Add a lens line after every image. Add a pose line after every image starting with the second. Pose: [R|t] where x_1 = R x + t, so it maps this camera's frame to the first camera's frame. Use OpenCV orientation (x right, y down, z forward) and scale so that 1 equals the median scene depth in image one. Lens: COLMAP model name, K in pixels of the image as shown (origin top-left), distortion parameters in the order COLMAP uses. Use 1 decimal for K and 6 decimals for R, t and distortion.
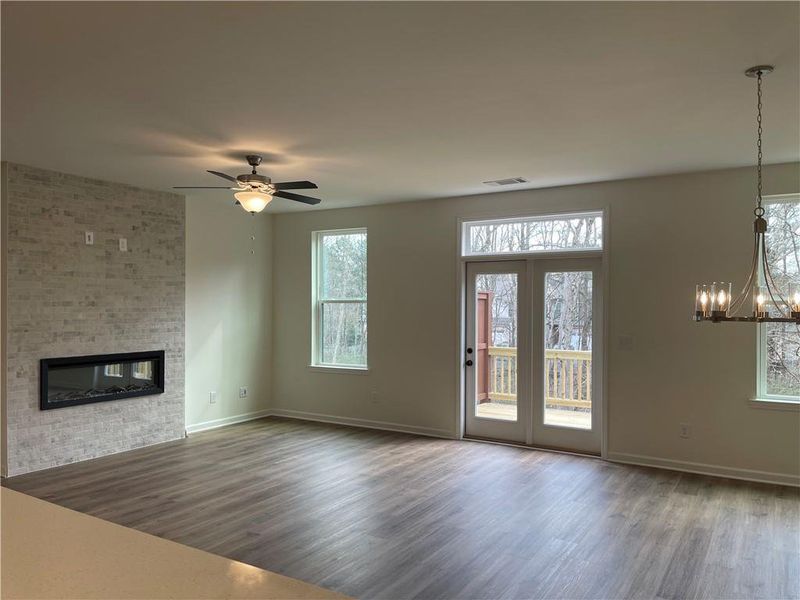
lens RADIAL K [[596.5, 0, 393.8], [0, 596.5, 298.7], [0, 0, 1]] dist [0.062584, -0.032342]
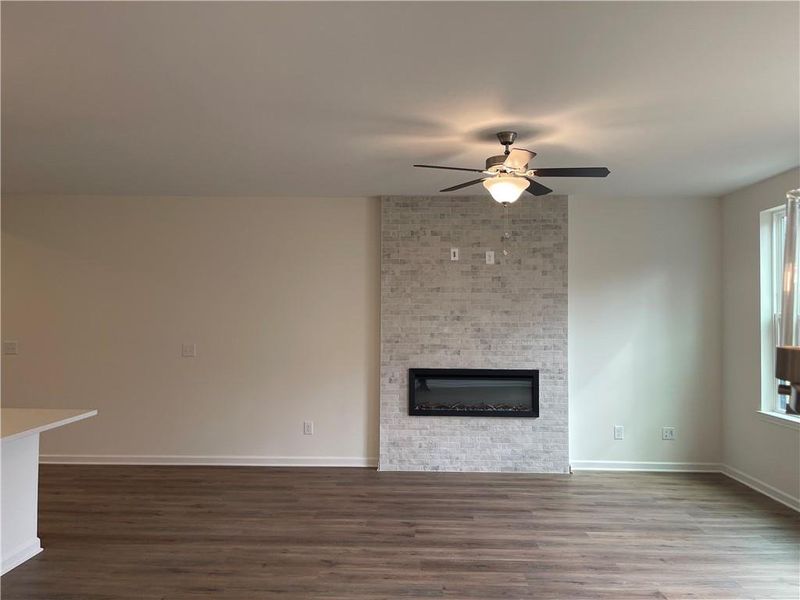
lens RADIAL K [[596.5, 0, 400.6], [0, 596.5, 298.4], [0, 0, 1]] dist [0.062584, -0.032342]
pose [[0.525837, -0.029882, -0.850060, 0.319235], [0.005154, 0.999476, -0.031947, 0.007066], [0.850569, 0.012417, 0.525716, 0.402070]]
